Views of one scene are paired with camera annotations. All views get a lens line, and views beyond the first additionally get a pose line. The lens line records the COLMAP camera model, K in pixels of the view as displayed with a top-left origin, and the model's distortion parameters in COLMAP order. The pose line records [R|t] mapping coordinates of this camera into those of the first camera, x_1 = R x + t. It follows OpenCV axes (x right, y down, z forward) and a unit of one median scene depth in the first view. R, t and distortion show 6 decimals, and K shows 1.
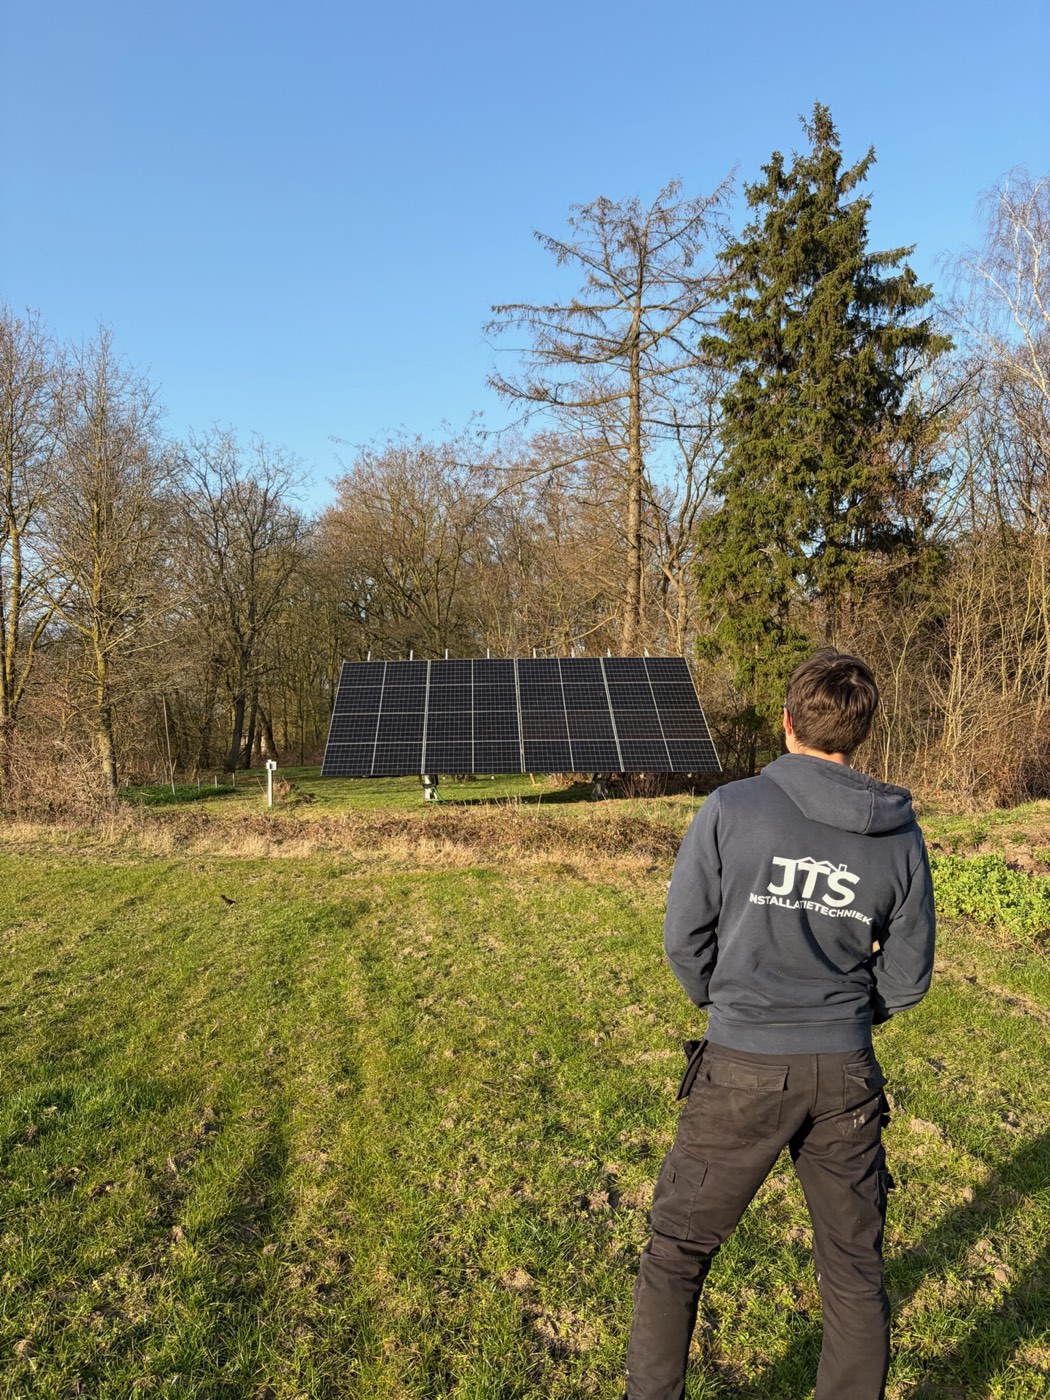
lens RADIAL K [[1054.4, 0, 525.0], [0, 1054.4, 700.0], [0, 0, 1]] dist [-0.007277, -0.002077]
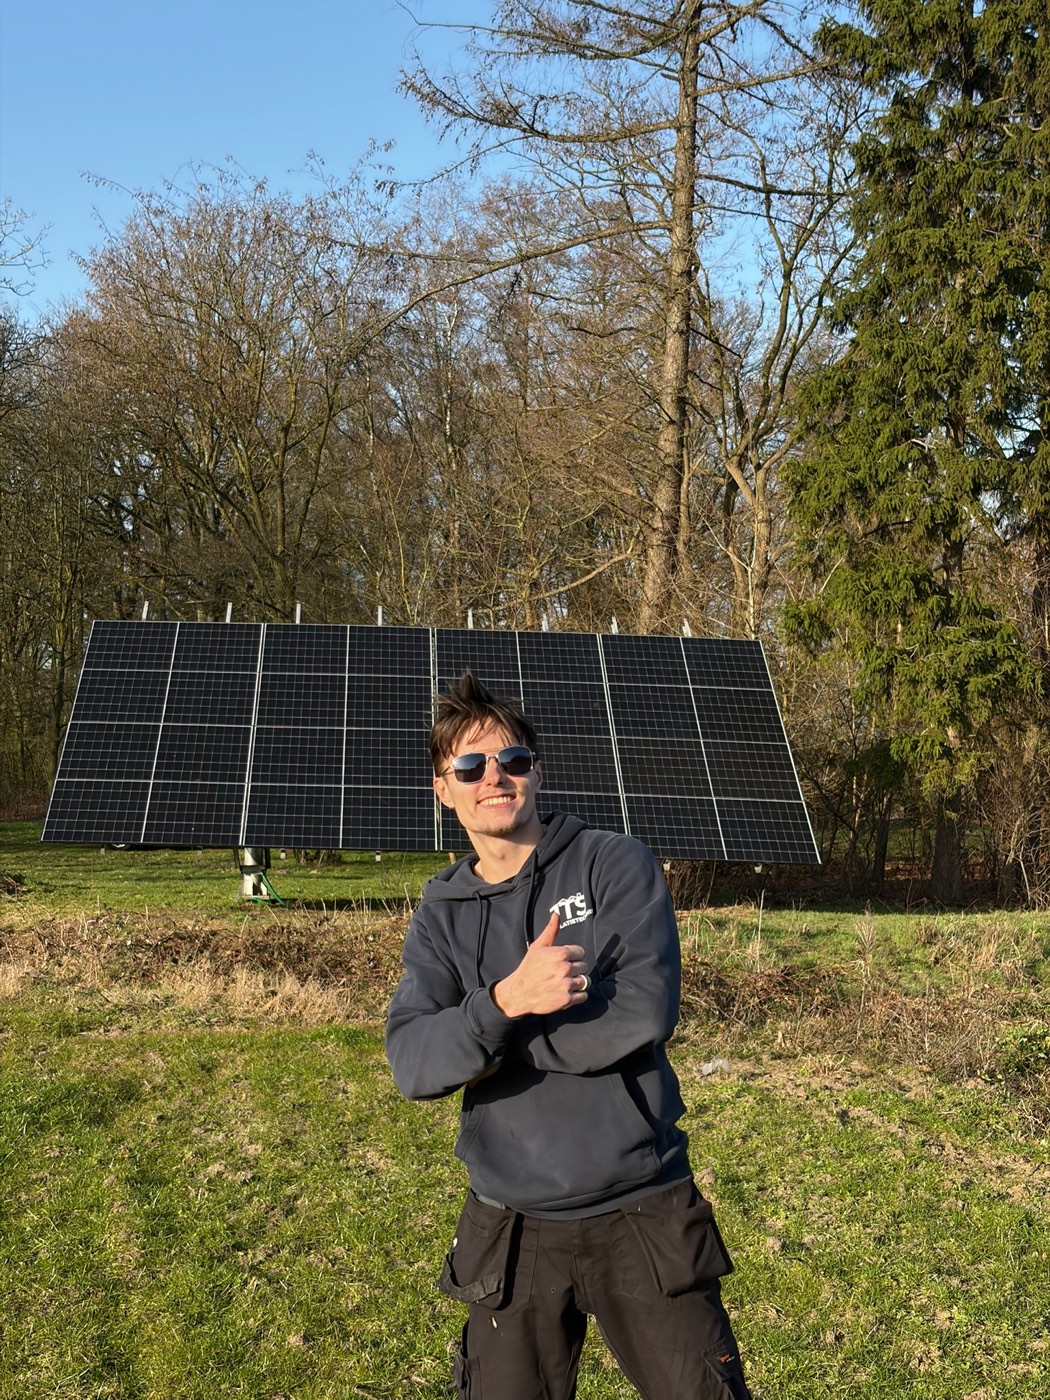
lens RADIAL K [[2108.2, 0, 526.8], [0, 2108.2, 669.7], [0, 0, 1]] dist [0.004433, 0.198692]
pose [[0.998228, 0.045250, 0.038649, -0.001856], [-0.044497, 0.998807, -0.020130, -0.000493], [-0.039513, 0.018374, 0.999050, -0.026194]]
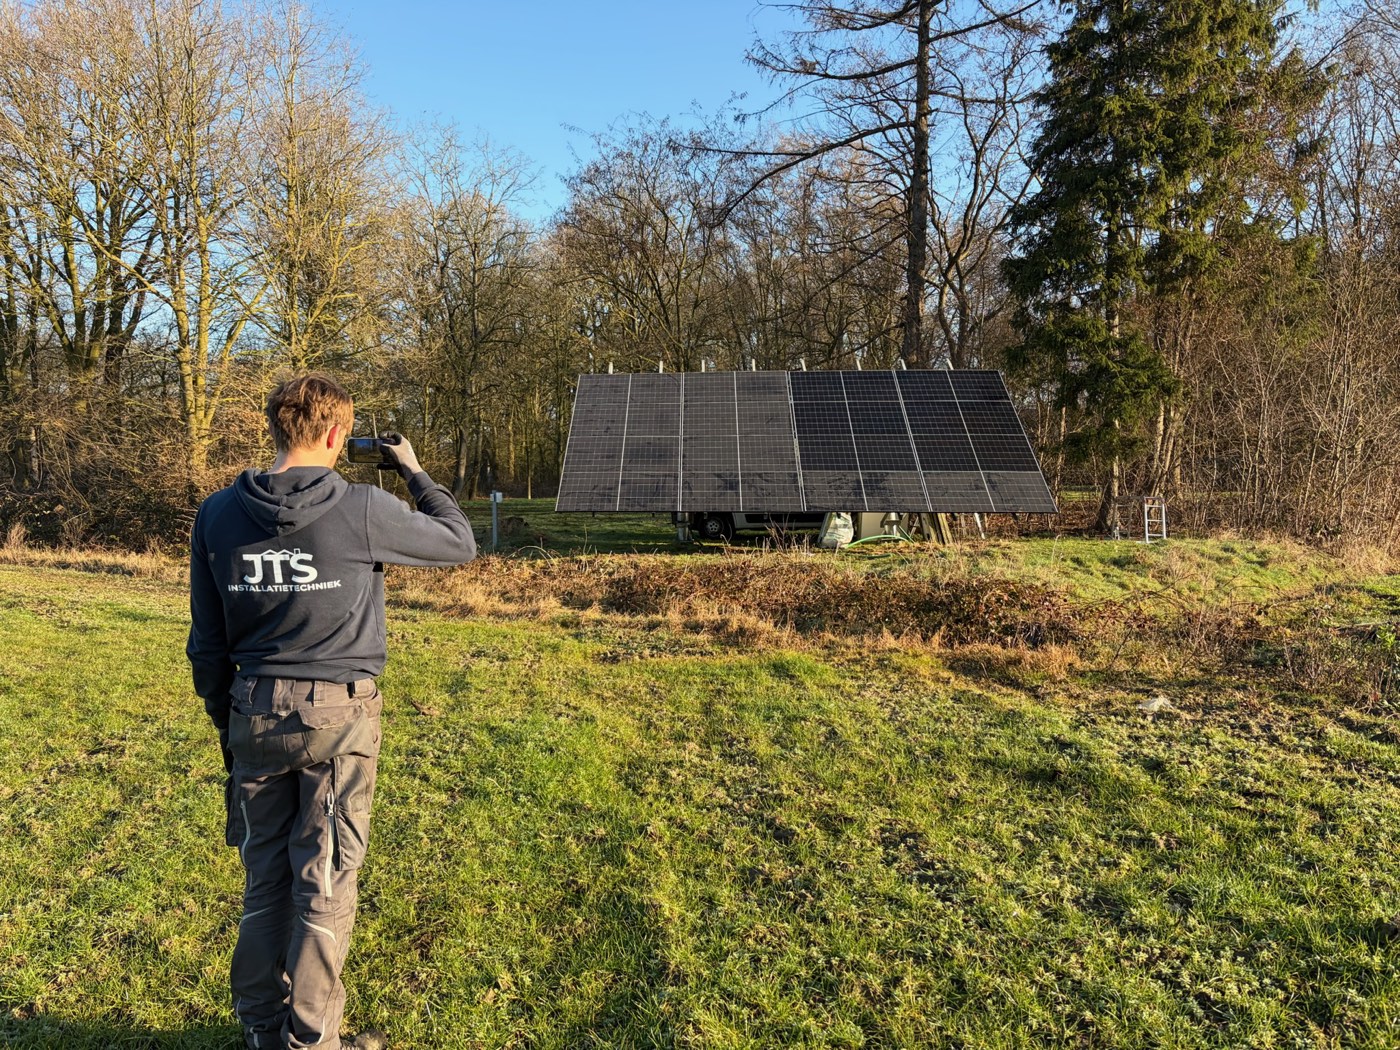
lens RADIAL K [[1054.4, 0, 695.8], [0, 1054.4, 516.5], [0, 0, 1]] dist [-0.007277, -0.002077]
pose [[0.998596, 0.015490, -0.050662, -0.036070], [-0.011449, 0.996800, 0.079106, 0.008940], [0.051726, -0.078415, 0.995578, 0.158712]]
